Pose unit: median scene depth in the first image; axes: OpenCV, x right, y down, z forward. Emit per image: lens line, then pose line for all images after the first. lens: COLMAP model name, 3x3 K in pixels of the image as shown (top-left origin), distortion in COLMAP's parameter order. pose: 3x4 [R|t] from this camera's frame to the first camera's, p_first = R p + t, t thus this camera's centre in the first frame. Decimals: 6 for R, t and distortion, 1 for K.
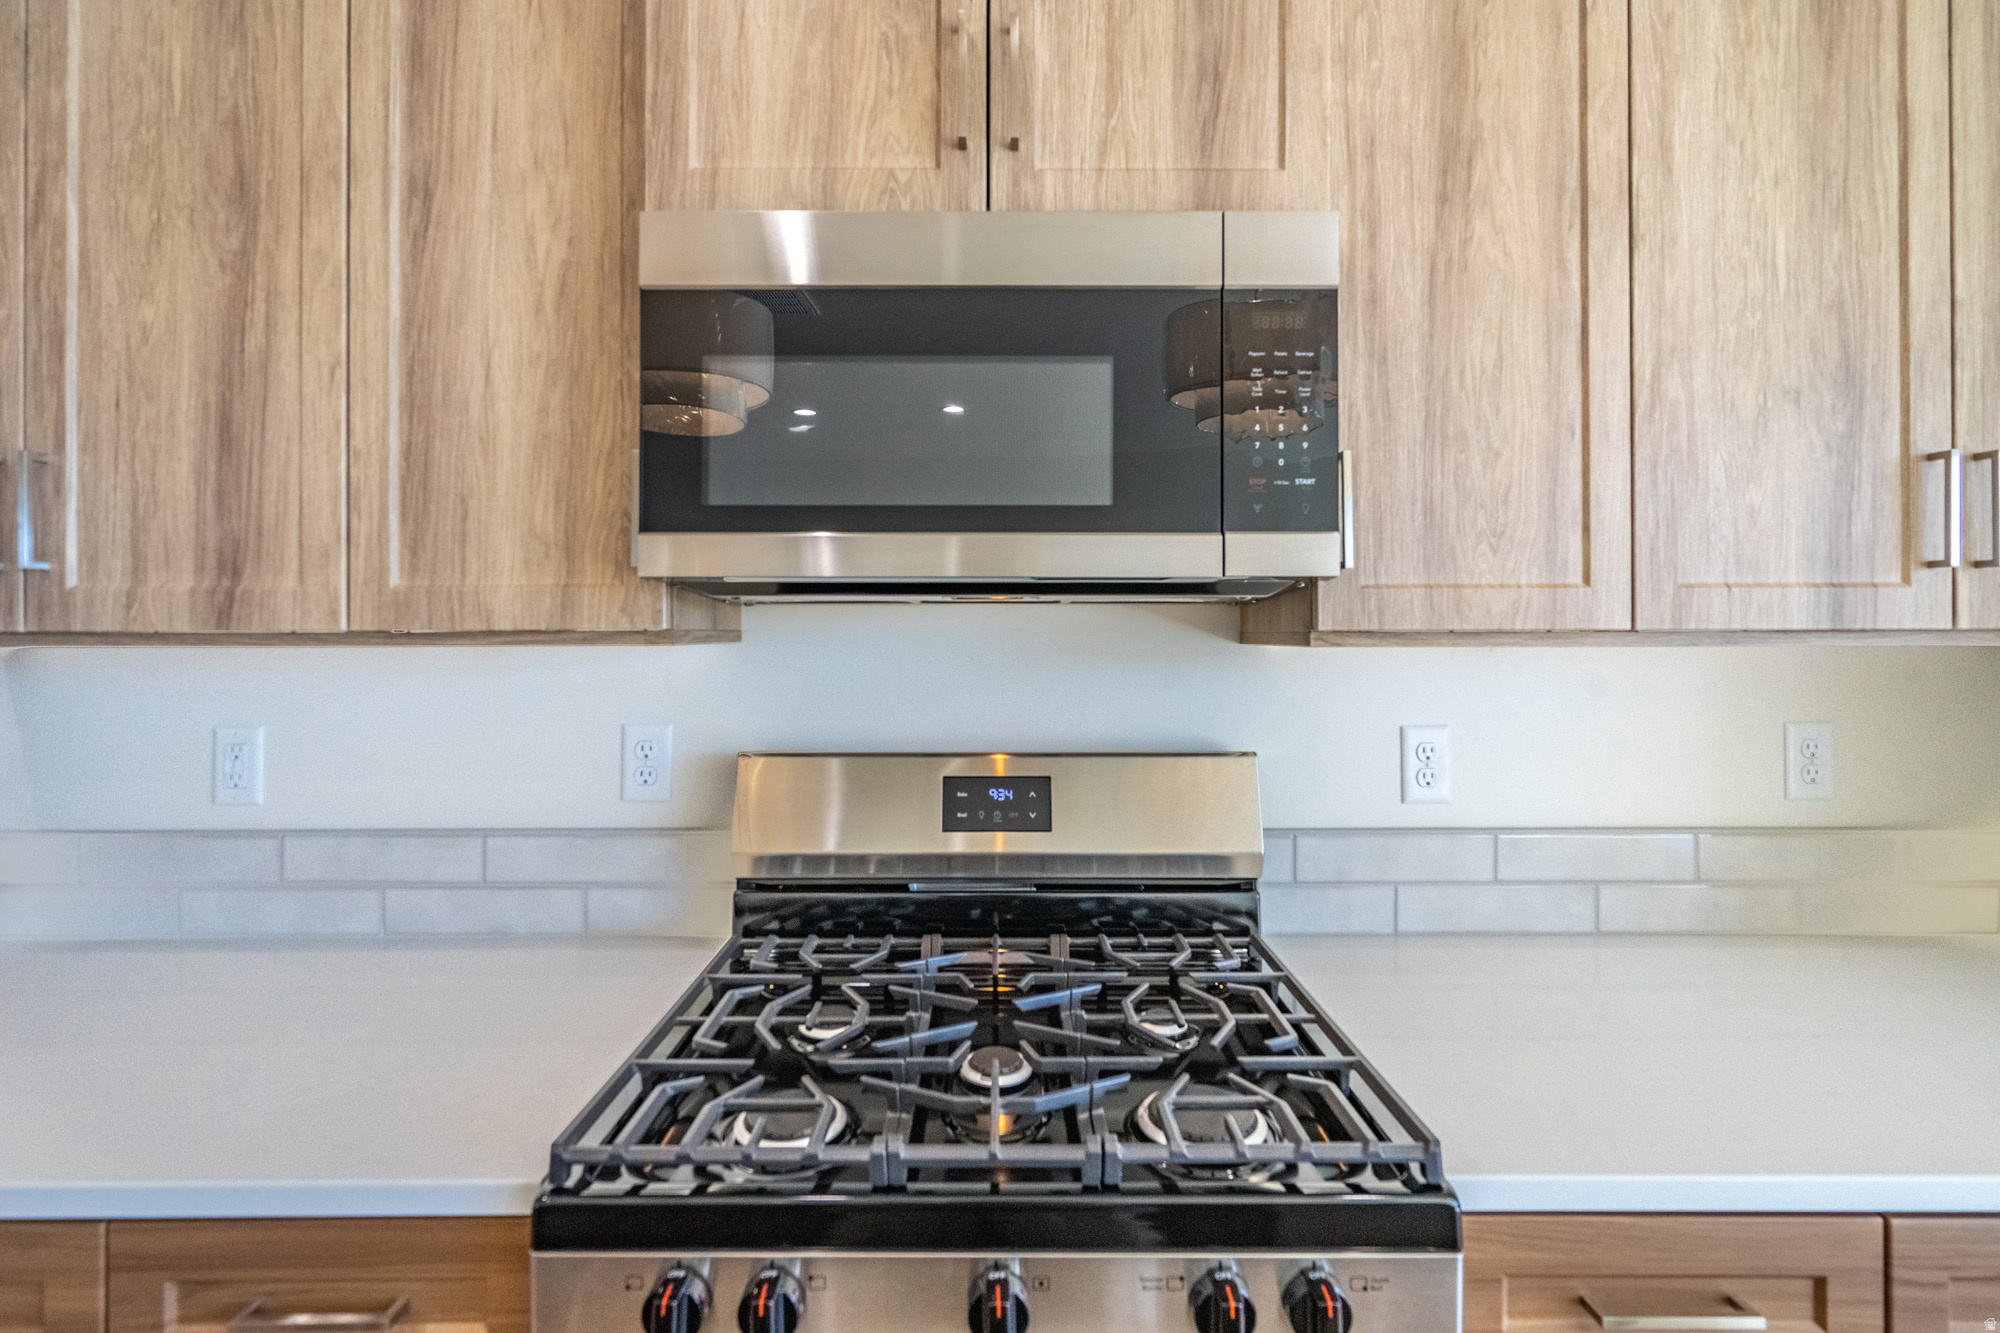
lens RADIAL K [[926.2, 0, 1032.6], [0, 926.2, 627.8], [0, 0, 1]] dist [-0.002942, 0.000508]
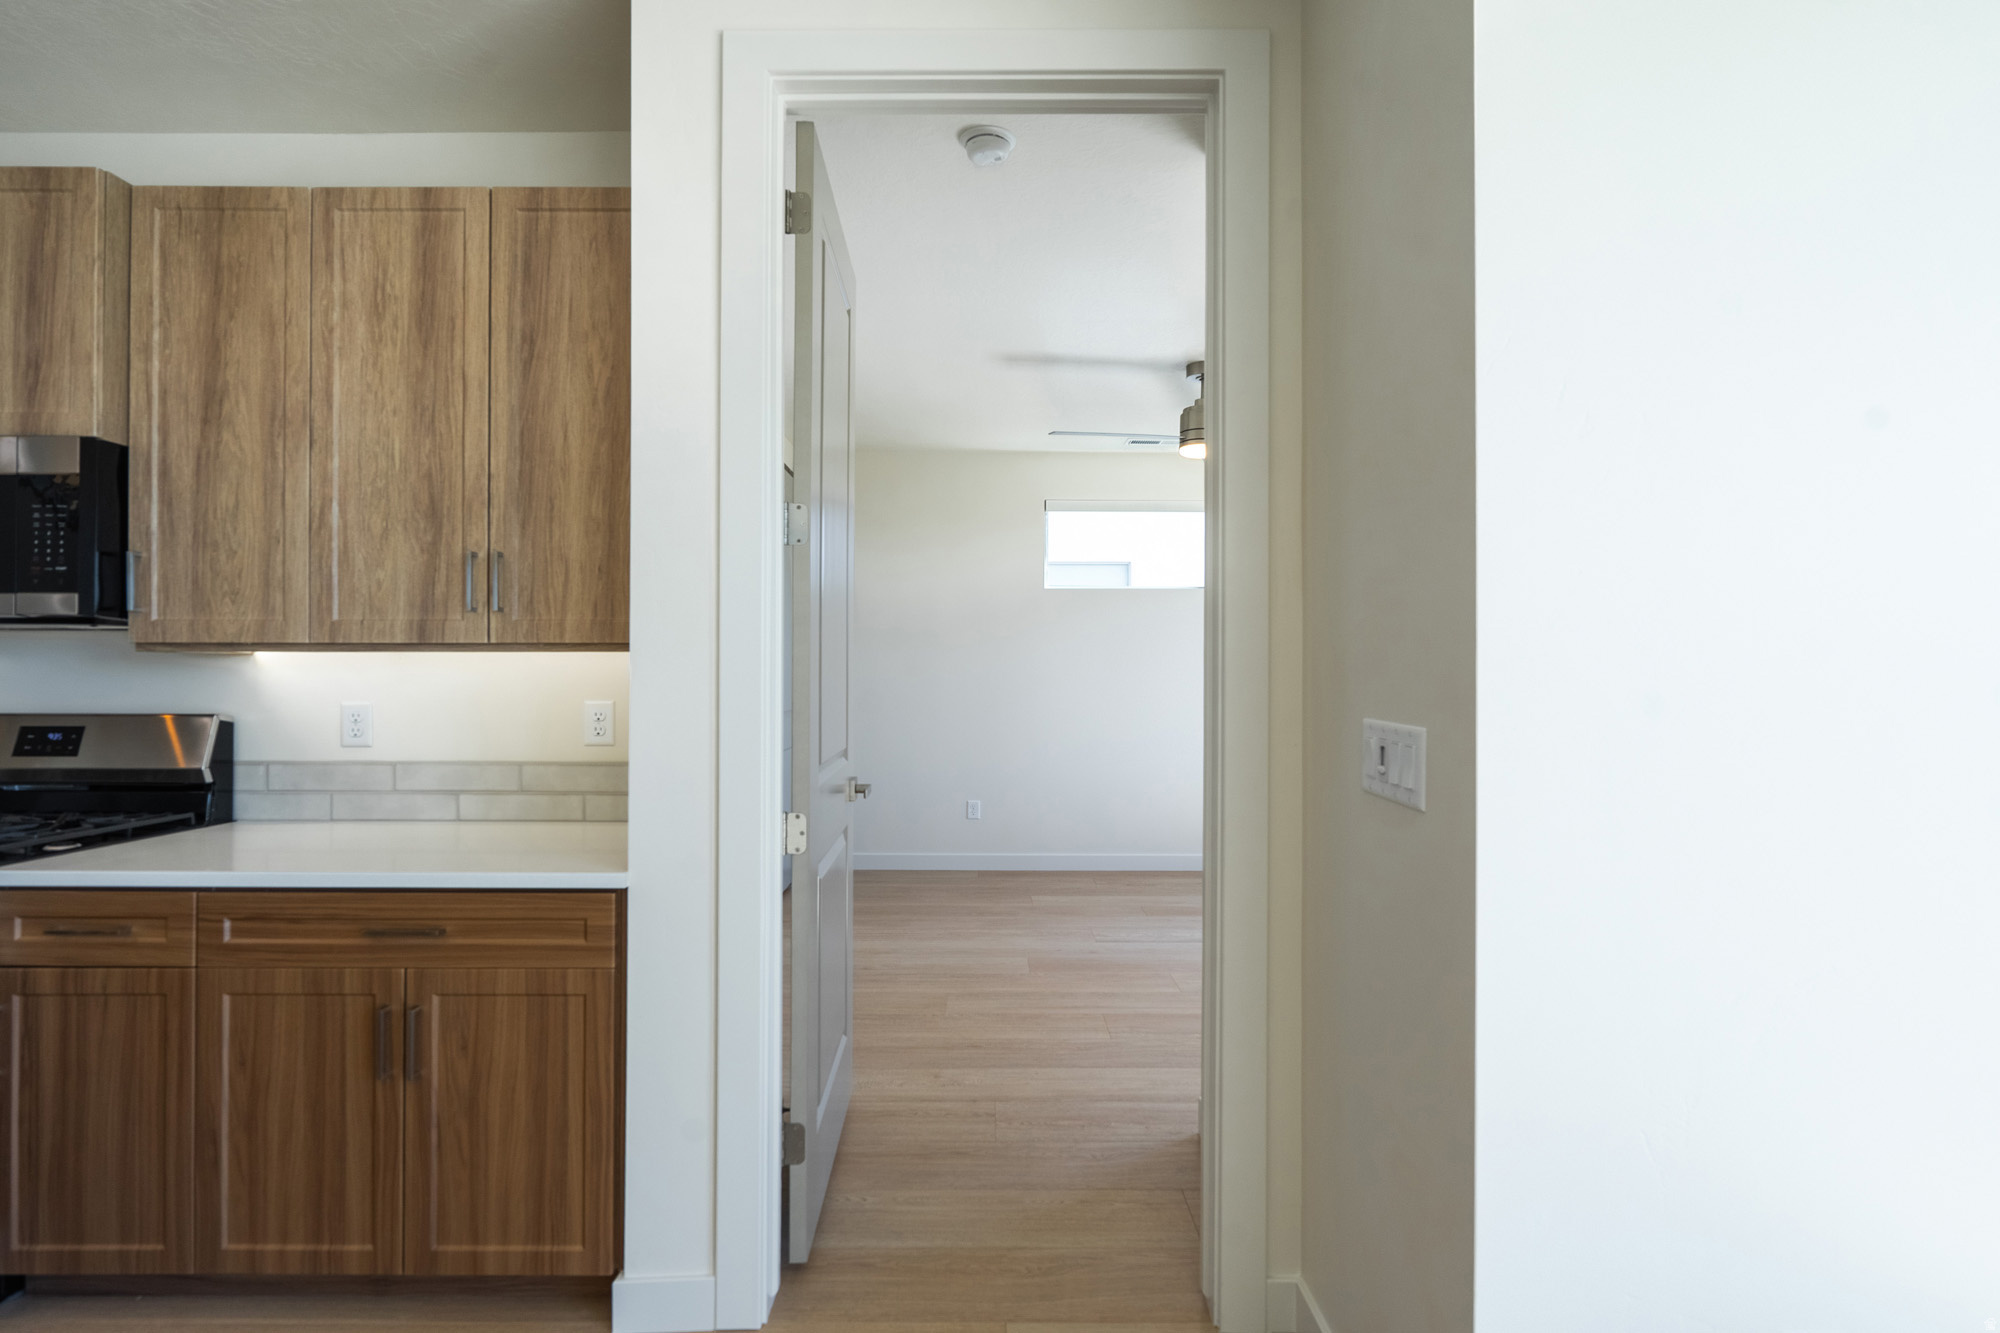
lens RADIAL K [[926.2, 0, 1035.0], [0, 926.2, 663.7], [0, 0, 1]] dist [-0.002942, 0.000508]
pose [[0.998838, 0.001565, 0.048168, 2.079204], [-0.001434, 0.999995, -0.002763, 0.049383], [-0.048172, 0.002691, 0.998835, -1.017128]]
